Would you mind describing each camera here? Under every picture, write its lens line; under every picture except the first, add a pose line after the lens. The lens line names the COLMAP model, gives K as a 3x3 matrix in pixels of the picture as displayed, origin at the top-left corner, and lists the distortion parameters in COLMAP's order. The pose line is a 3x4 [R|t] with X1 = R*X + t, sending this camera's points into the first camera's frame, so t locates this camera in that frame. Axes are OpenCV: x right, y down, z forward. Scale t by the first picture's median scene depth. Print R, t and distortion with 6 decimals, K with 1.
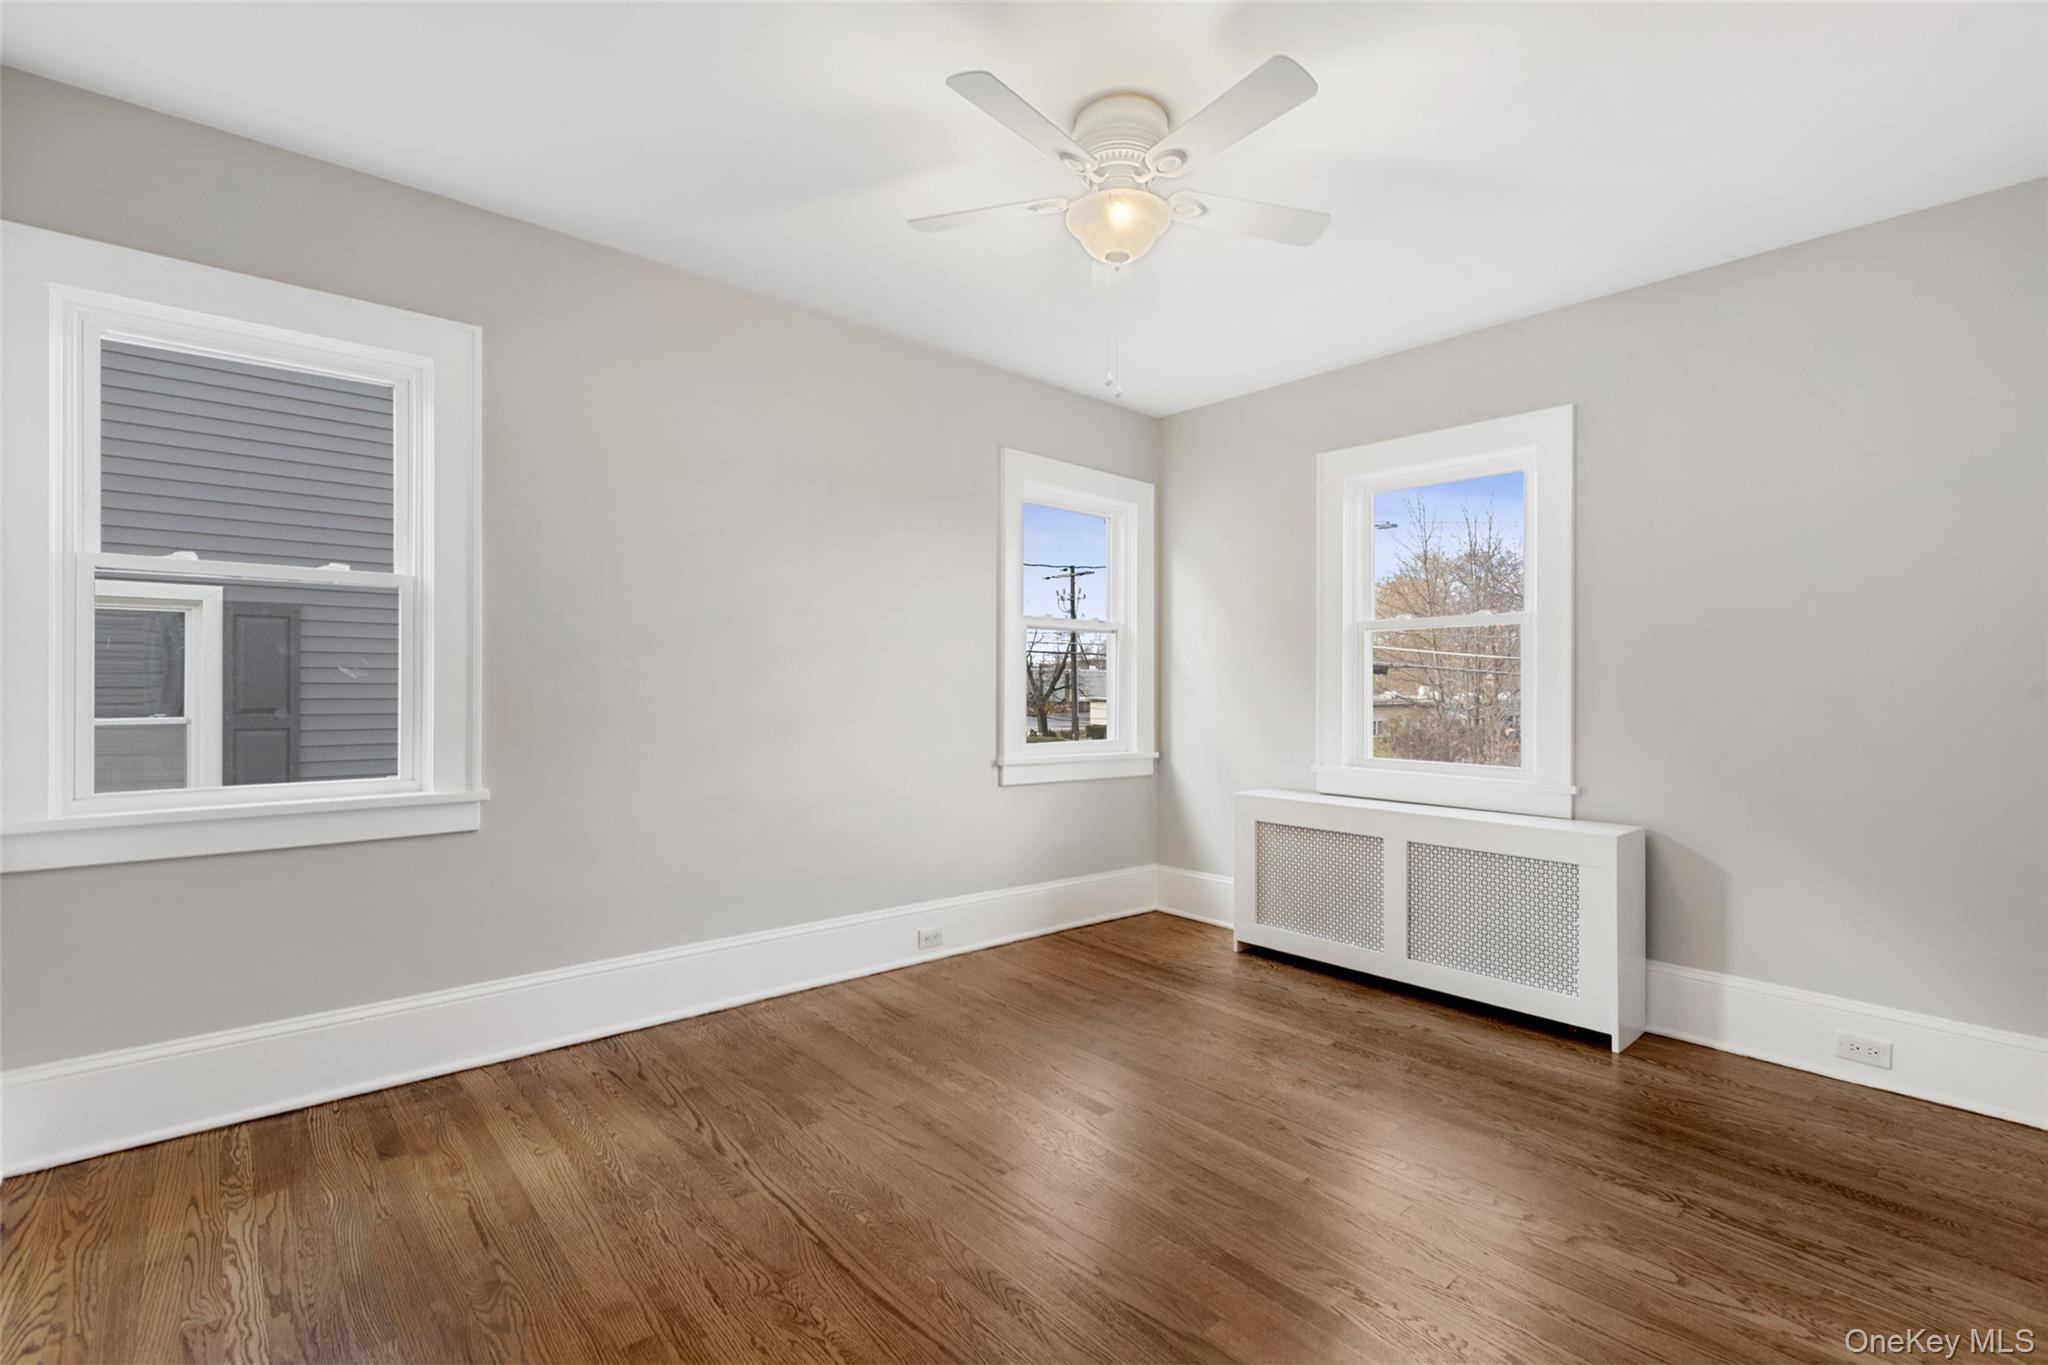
lens RADIAL K [[913.1, 0, 1024.0], [0, 913.1, 682.6], [0, 0, 1]] dist [0.002944, 0.000213]
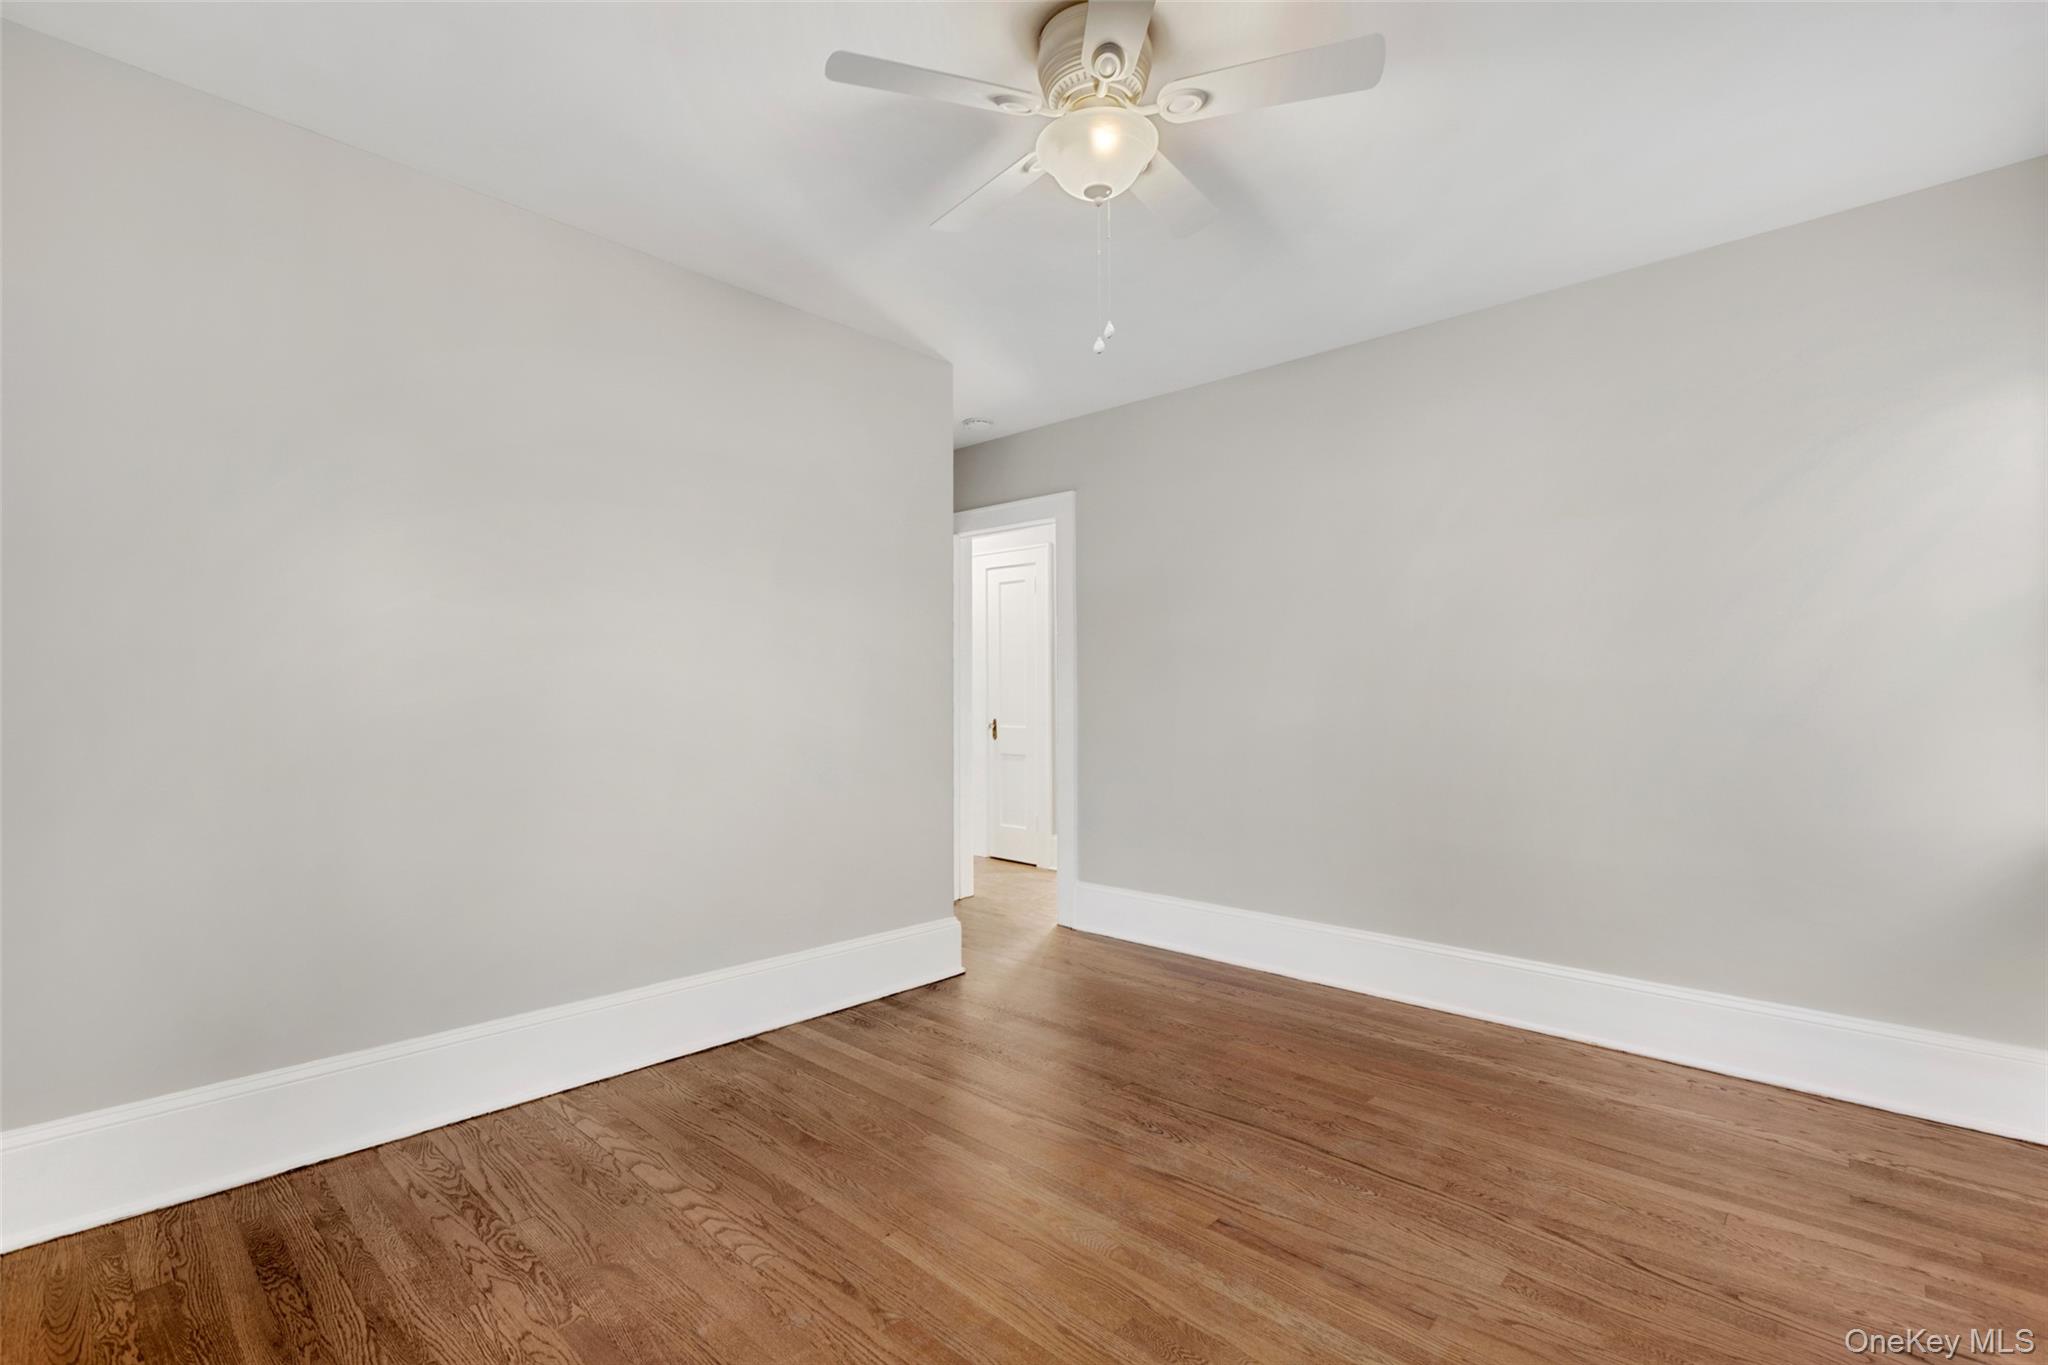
lens RADIAL K [[913.1, 0, 1025.9], [0, 913.1, 688.4], [0, 0, 1]] dist [0.002944, 0.000213]
pose [[-0.994122, -0.015336, -0.107171, 0.282475], [-0.014342, 0.999847, -0.010032, 0.011853], [0.107308, -0.008436, -0.994190, 1.942360]]
